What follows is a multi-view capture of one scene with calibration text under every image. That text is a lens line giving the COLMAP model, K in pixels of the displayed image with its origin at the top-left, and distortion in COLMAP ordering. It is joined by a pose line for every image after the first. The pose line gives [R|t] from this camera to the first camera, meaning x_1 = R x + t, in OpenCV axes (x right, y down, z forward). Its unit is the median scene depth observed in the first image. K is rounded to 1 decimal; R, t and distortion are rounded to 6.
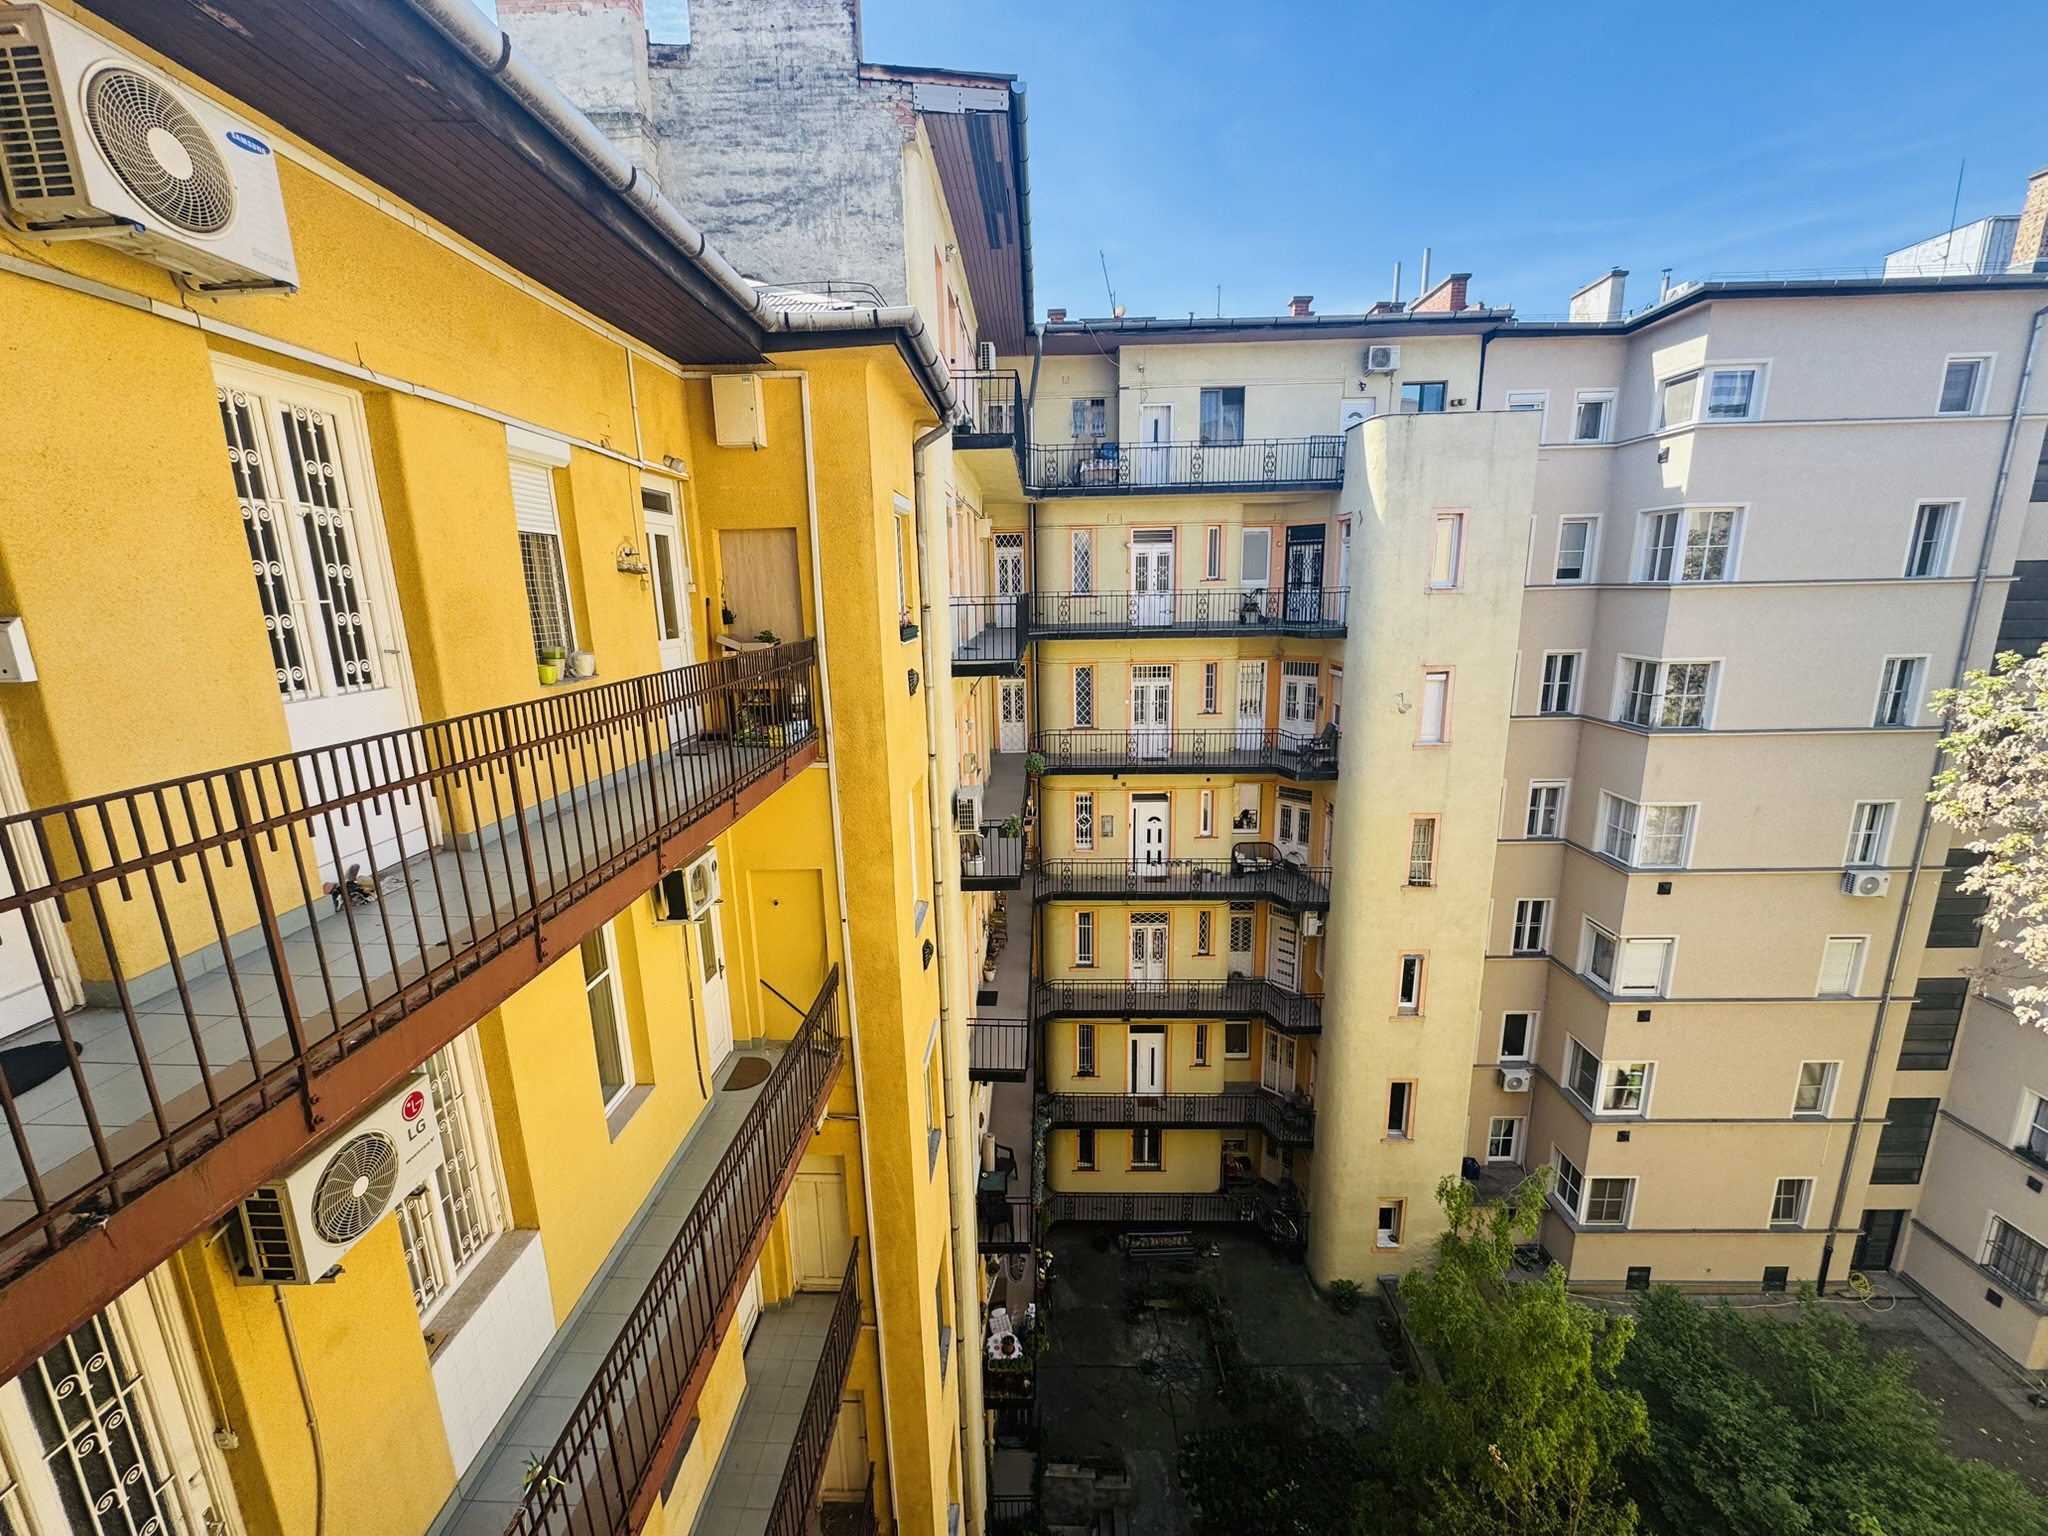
lens RADIAL K [[822.2, 0, 1027.6], [0, 822.2, 770.1], [0, 0, 1]] dist [0.000976, 0.000384]
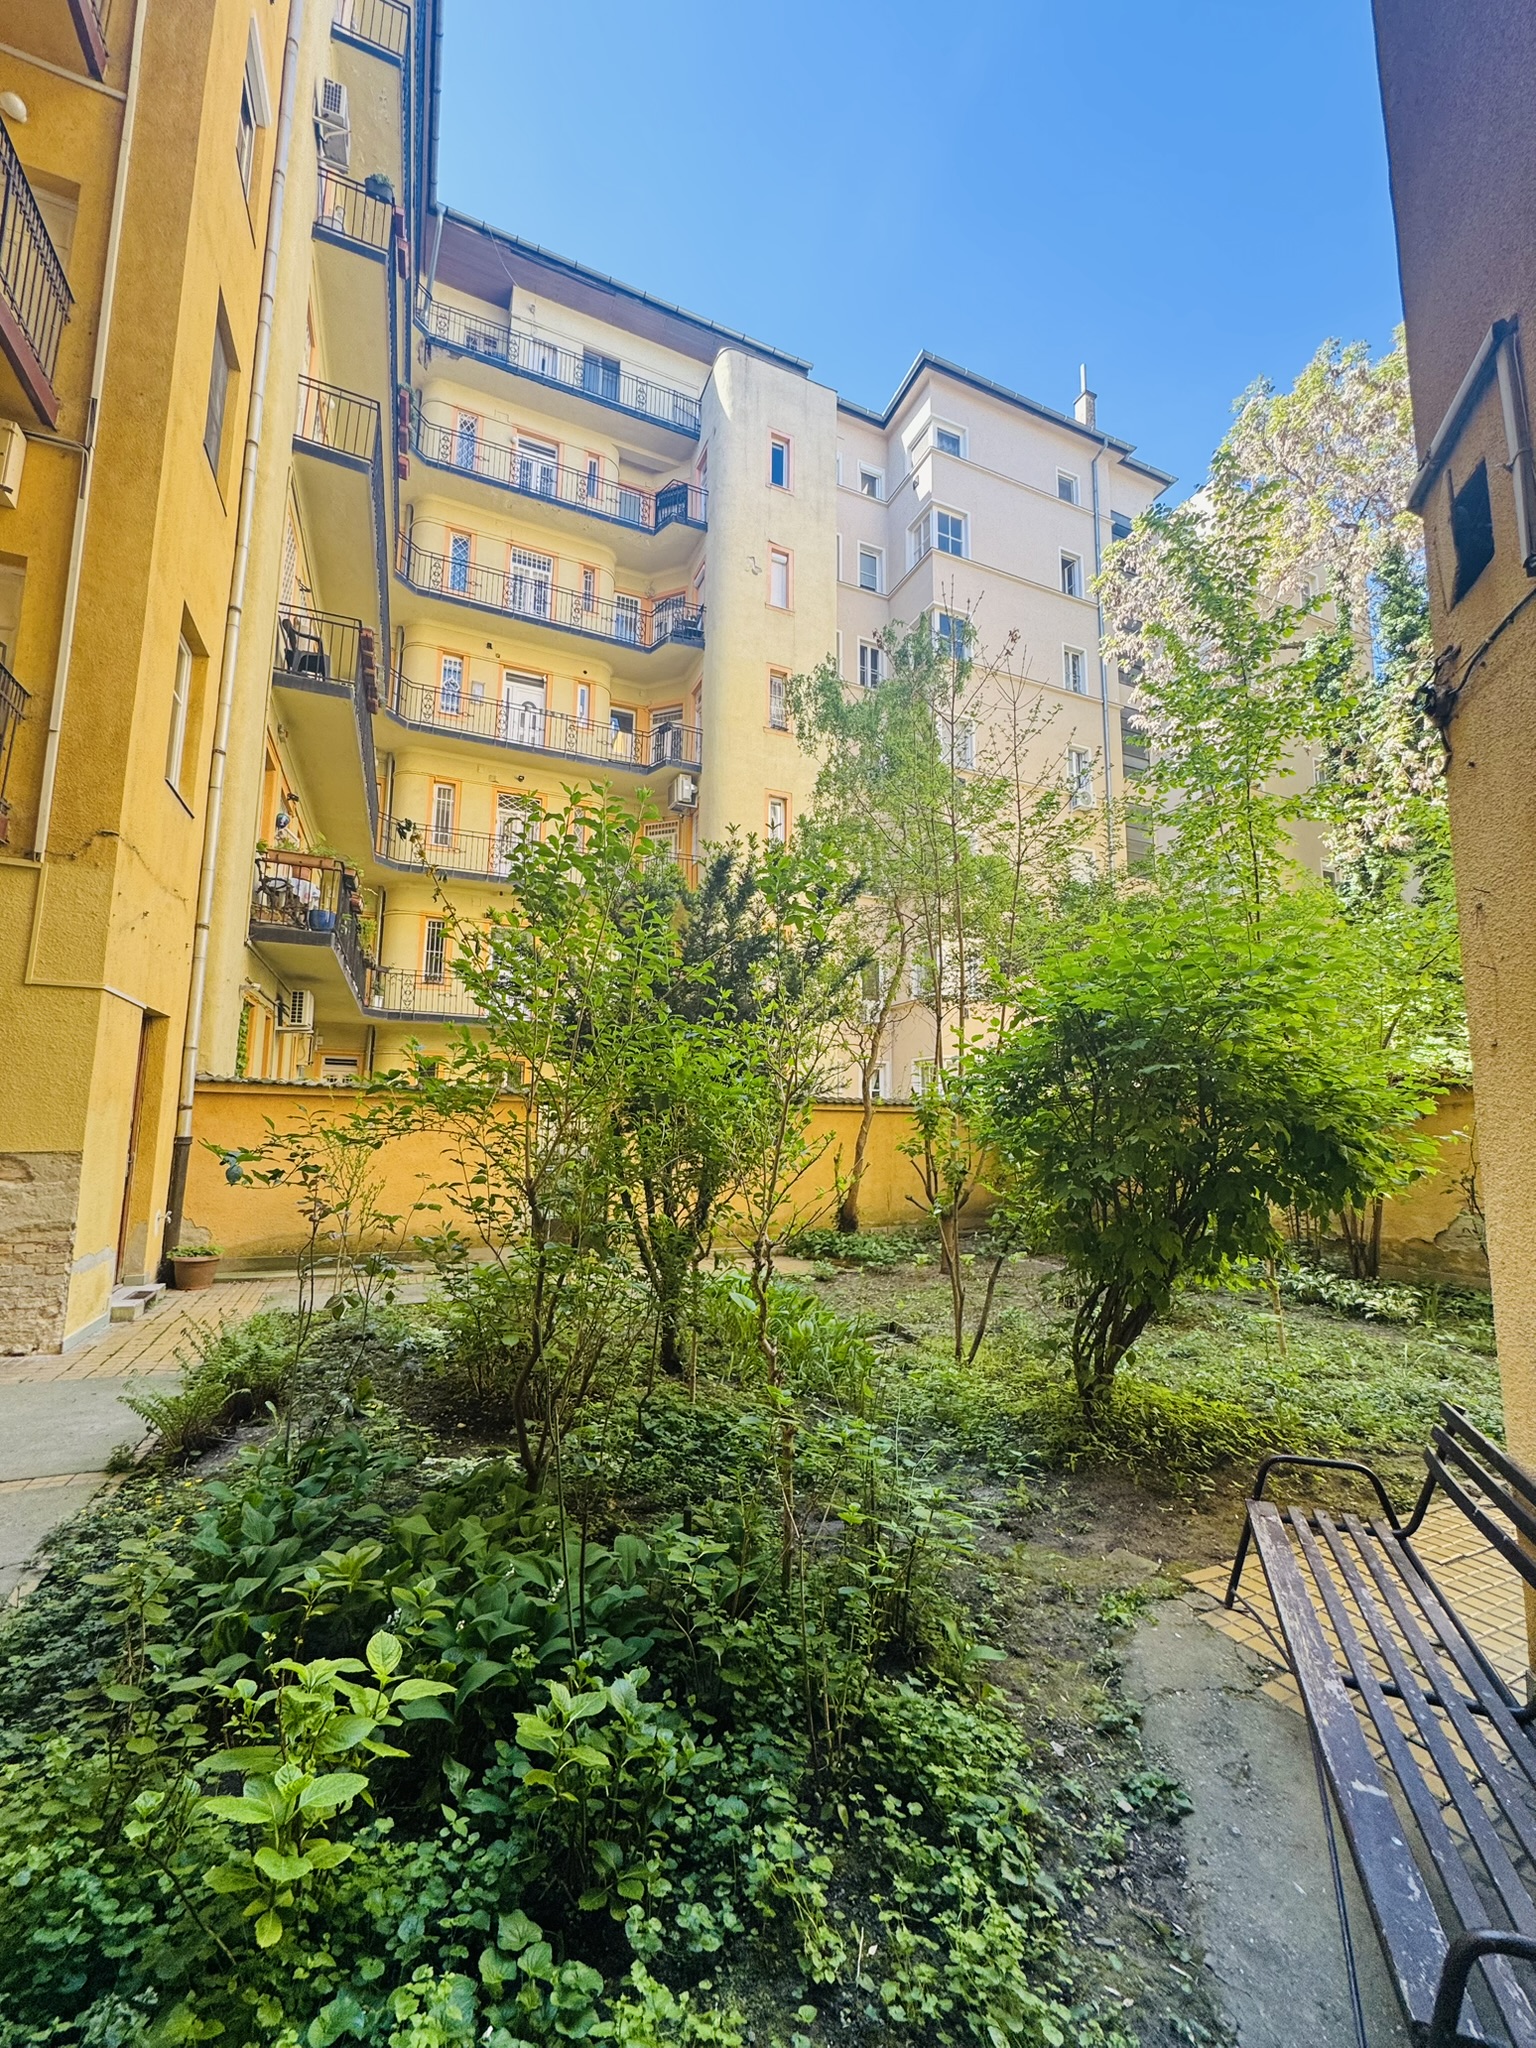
lens RADIAL K [[822.2, 0, 769.5], [0, 822.2, 1024.5], [0, 0, 1]] dist [0.000976, 0.000384]
pose [[0.907402, 0.085750, 0.411423, 0.053816], [0.063975, 0.939370, -0.336885, 0.908863], [-0.415367, 0.332011, 0.846900, 0.223278]]
